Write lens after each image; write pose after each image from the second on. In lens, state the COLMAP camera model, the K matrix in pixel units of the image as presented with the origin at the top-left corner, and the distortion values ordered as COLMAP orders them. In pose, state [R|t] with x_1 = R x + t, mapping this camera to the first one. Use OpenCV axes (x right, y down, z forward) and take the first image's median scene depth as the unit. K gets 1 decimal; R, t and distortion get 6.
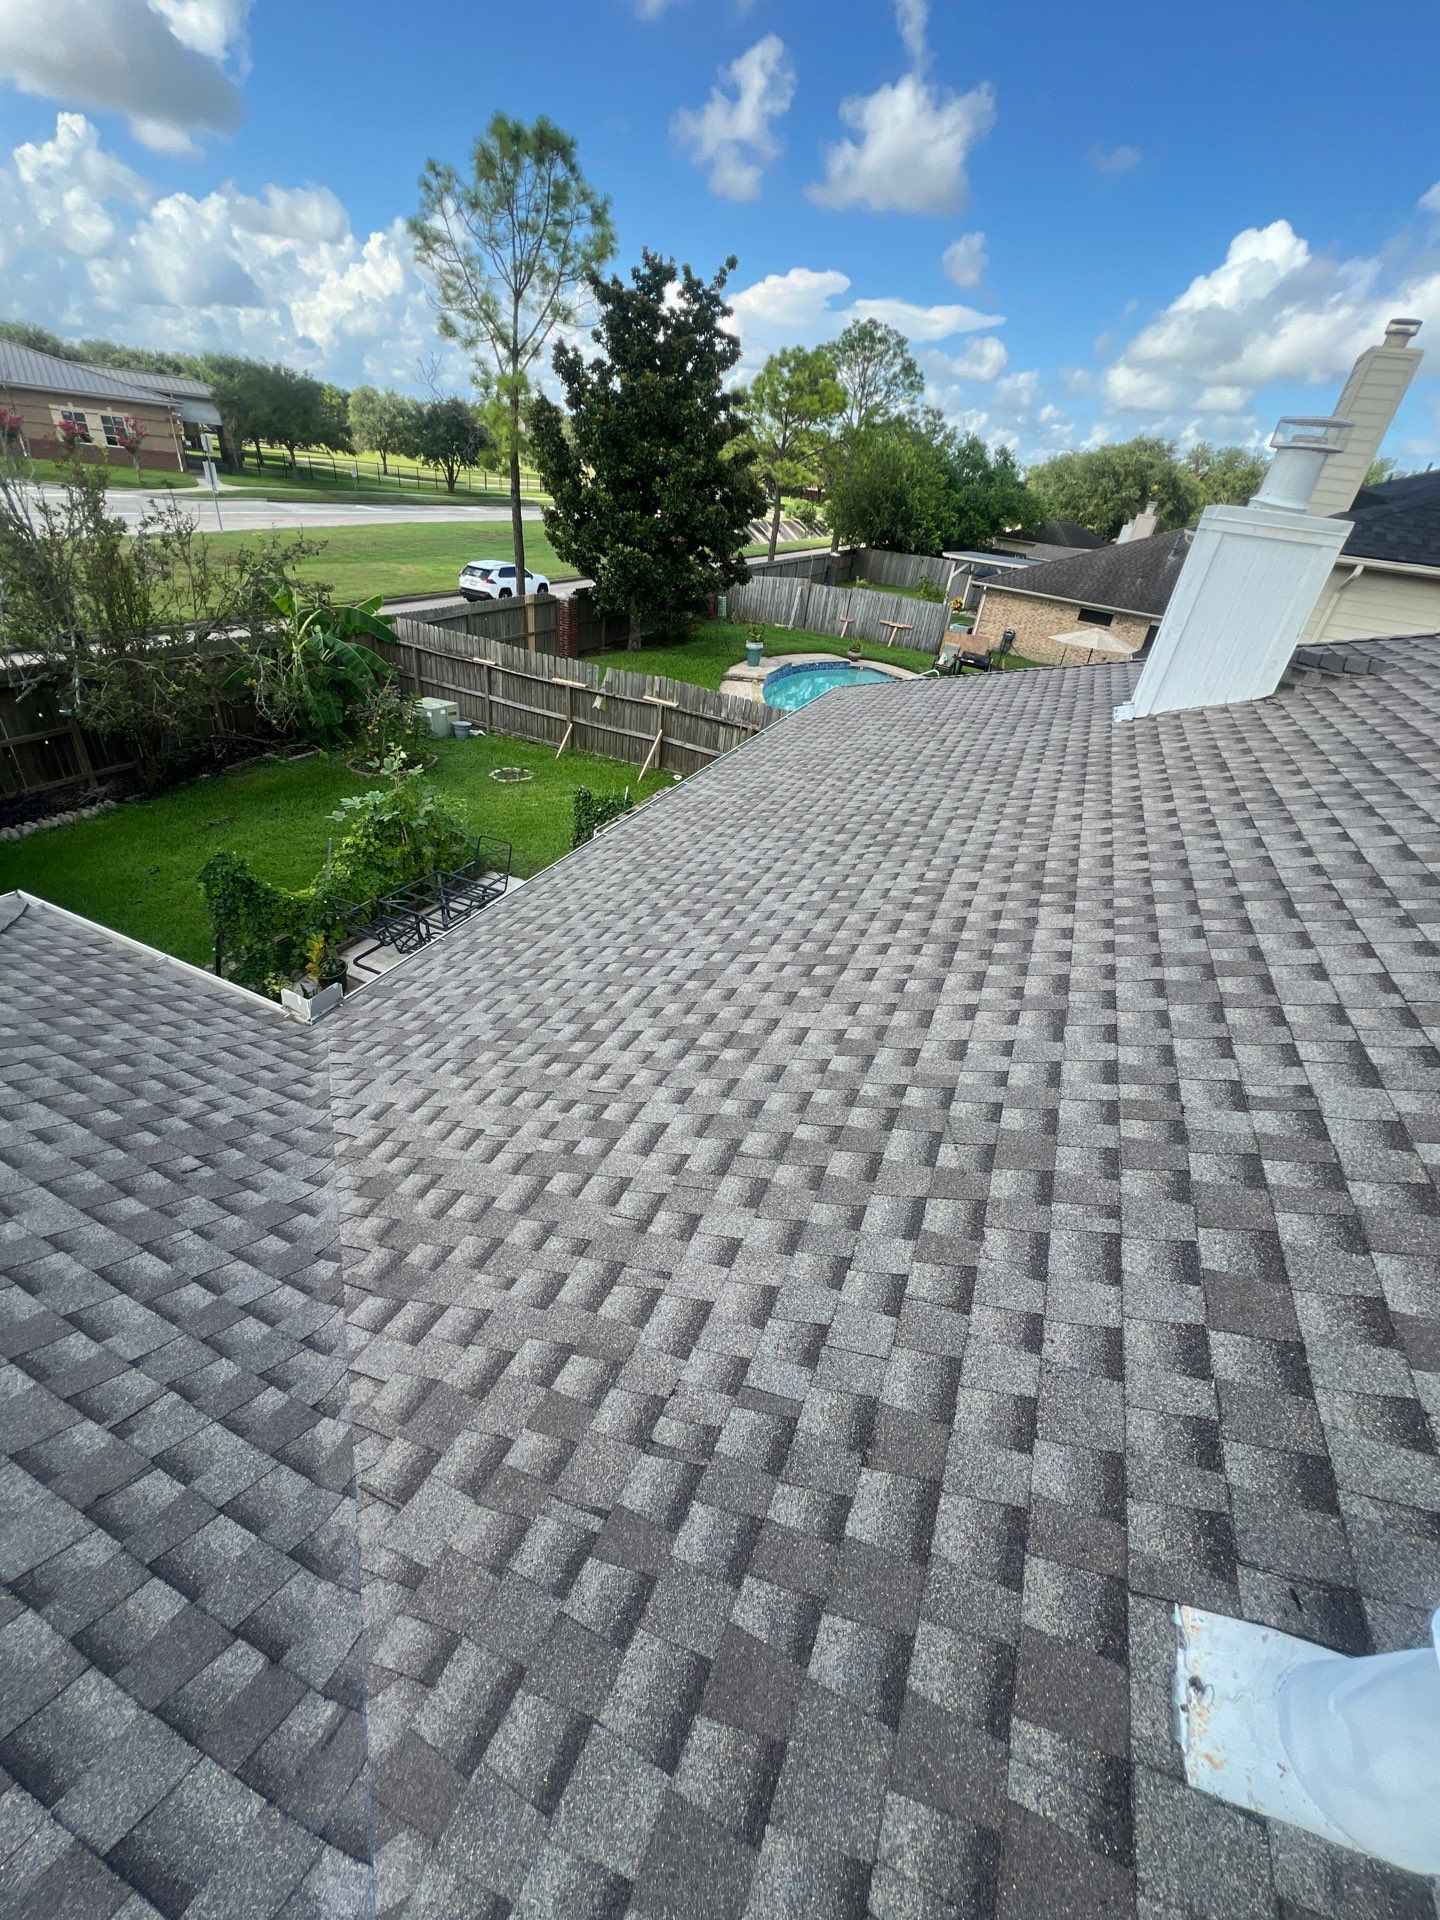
lens RADIAL K [[767.2, 0, 714.5], [0, 767.2, 962.0], [0, 0, 1]] dist [-0.001614, 0.000456]
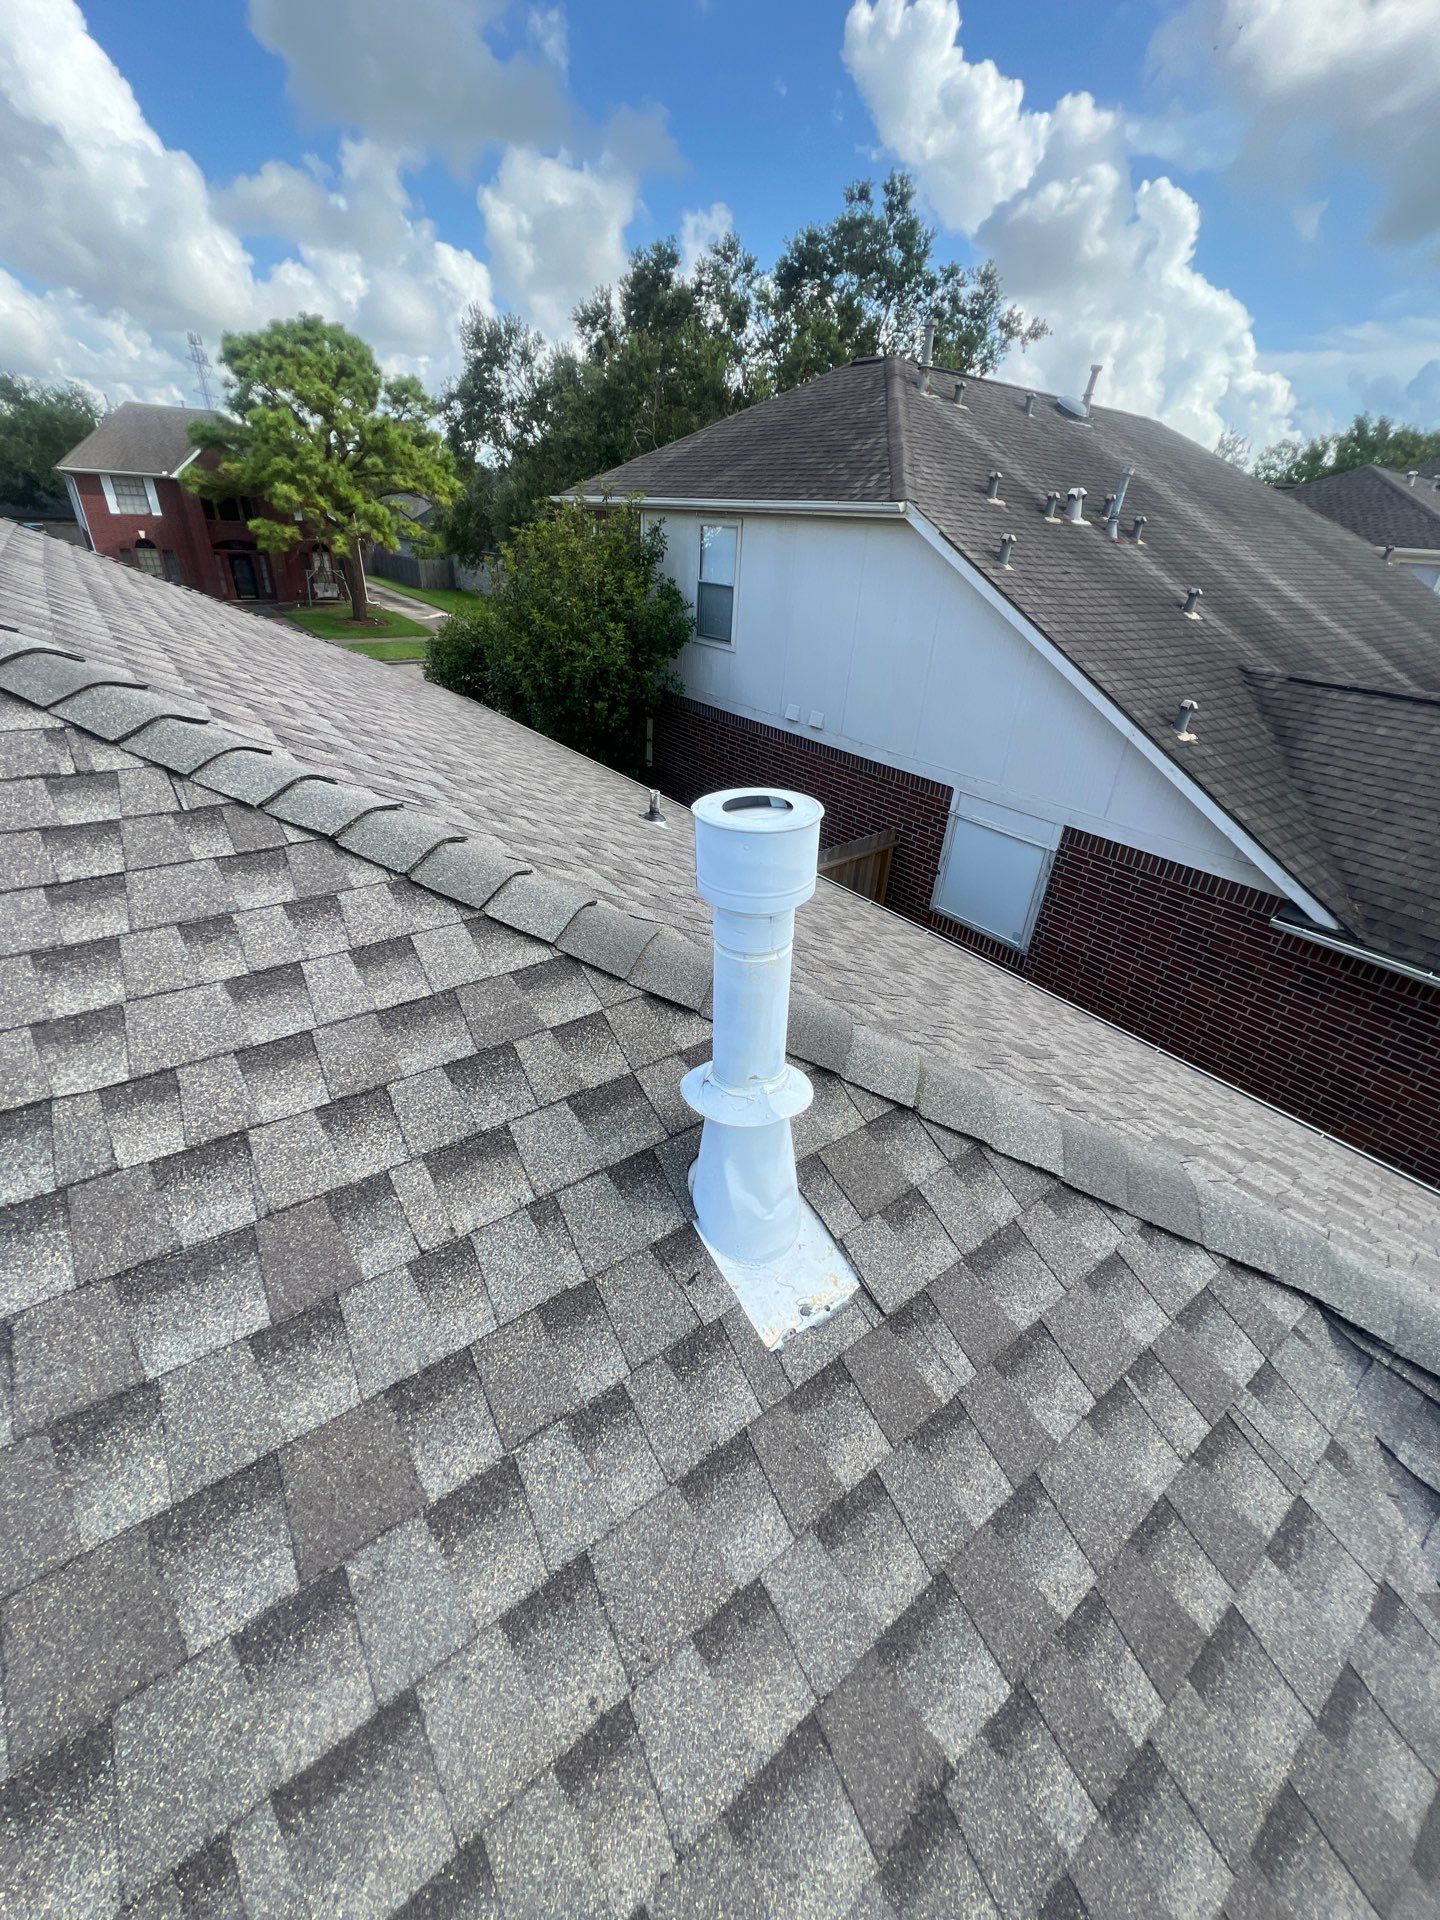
lens RADIAL K [[767.2, 0, 716.4], [0, 767.2, 960.5], [0, 0, 1]] dist [-0.001614, 0.000456]
pose [[-0.864019, -0.376502, 0.334241, 0.165149], [0.136480, 0.463870, 0.875327, -0.108574], [-0.484607, 0.801917, -0.349407, 0.311092]]
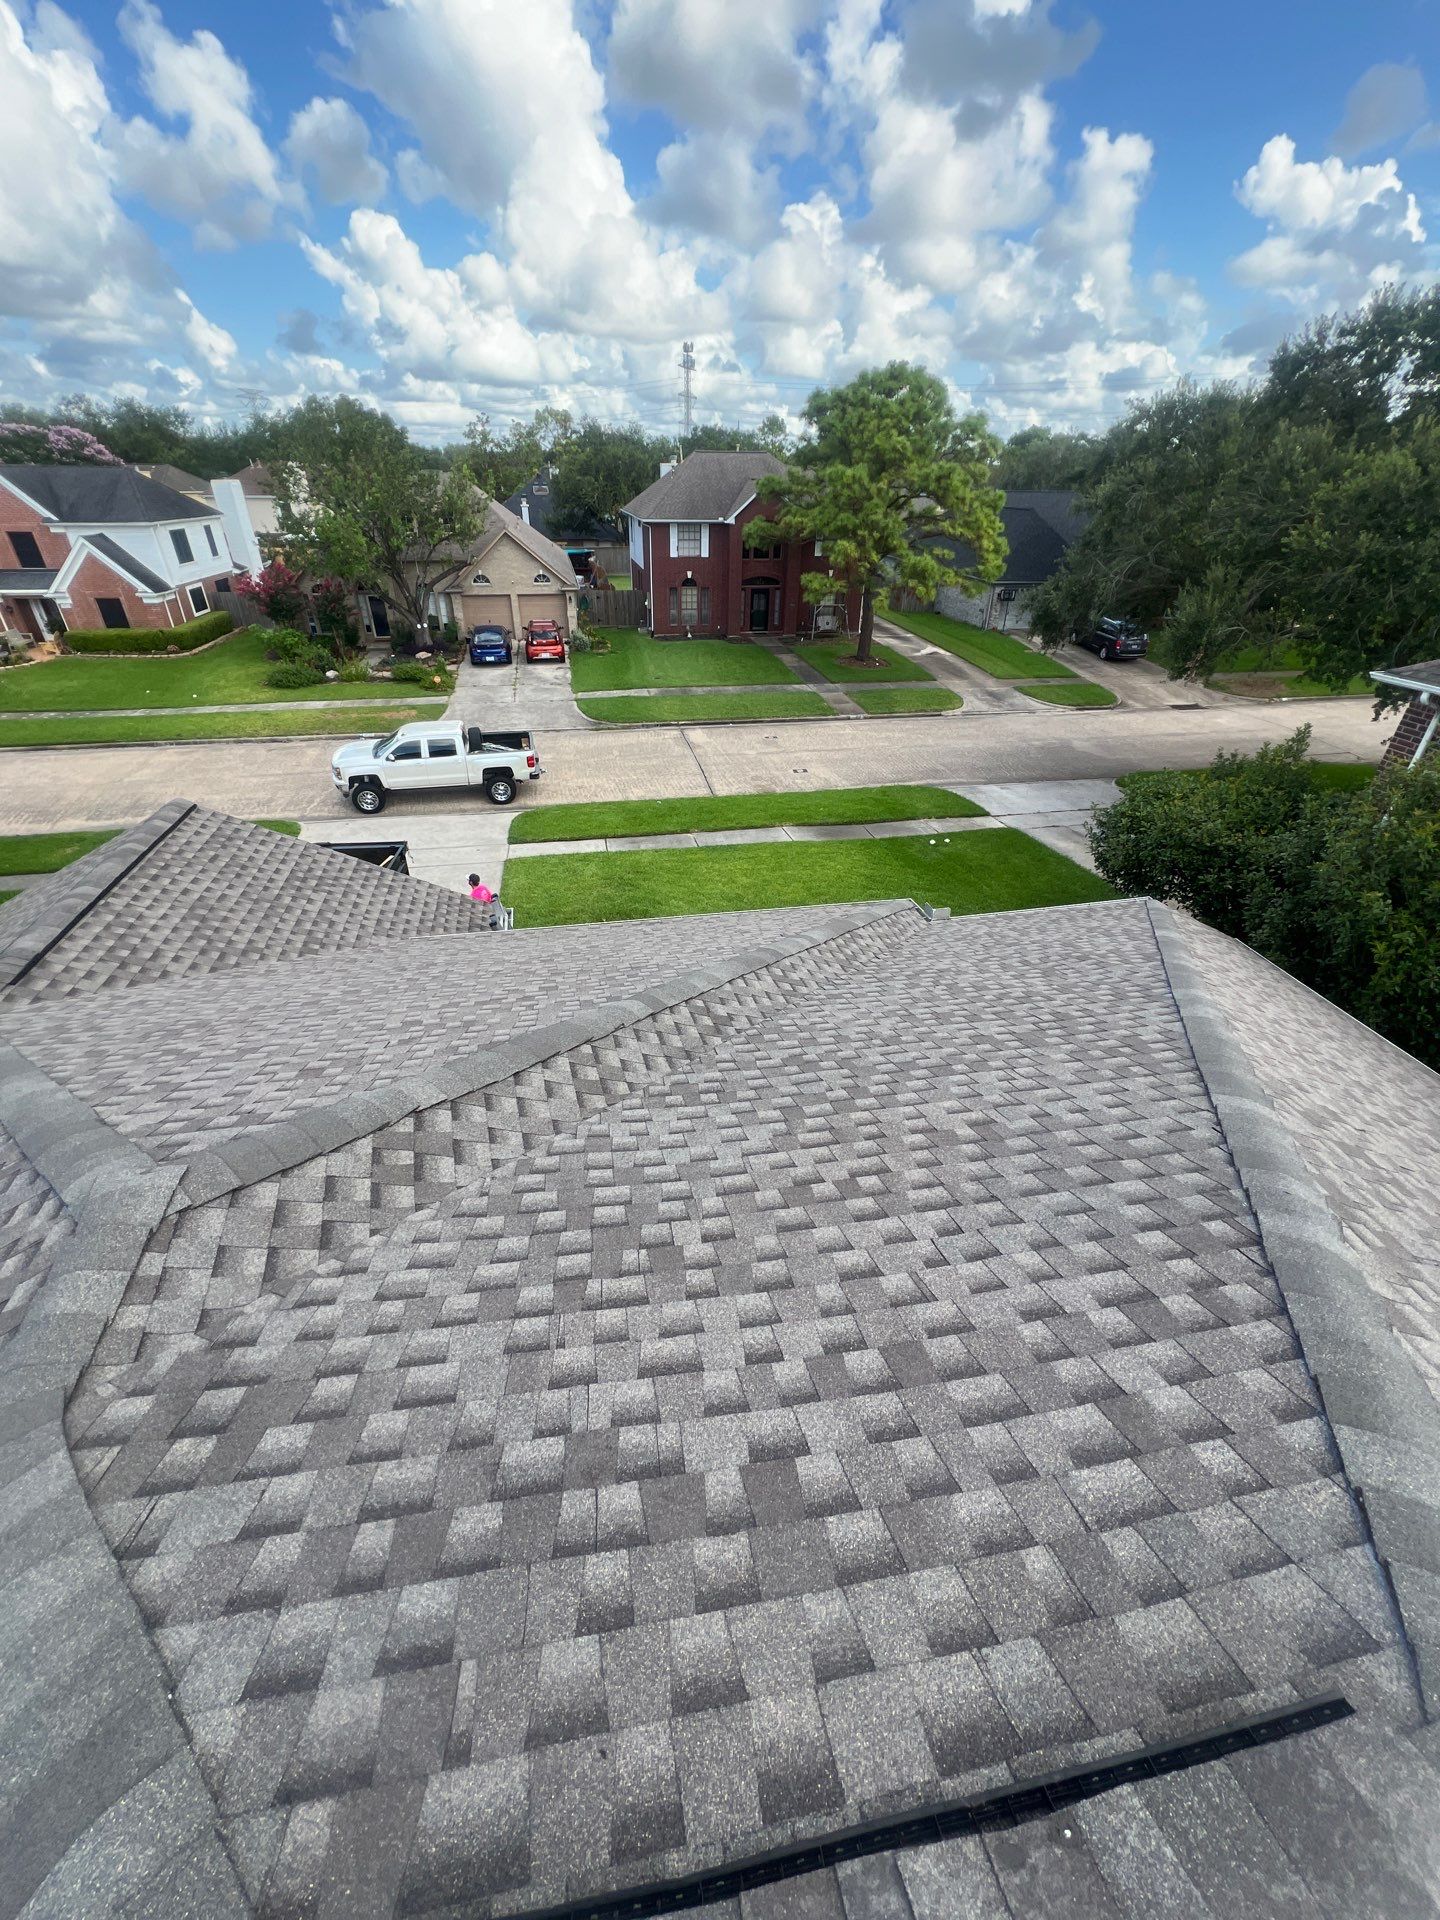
lens RADIAL K [[767.2, 0, 717.6], [0, 767.2, 958.3], [0, 0, 1]] dist [-0.001614, 0.000456]
pose [[-0.572040, -0.535159, 0.621591, 2.018327], [0.381940, 0.496859, 0.779264, -0.678814], [-0.725874, 0.683181, -0.079824, 0.364204]]
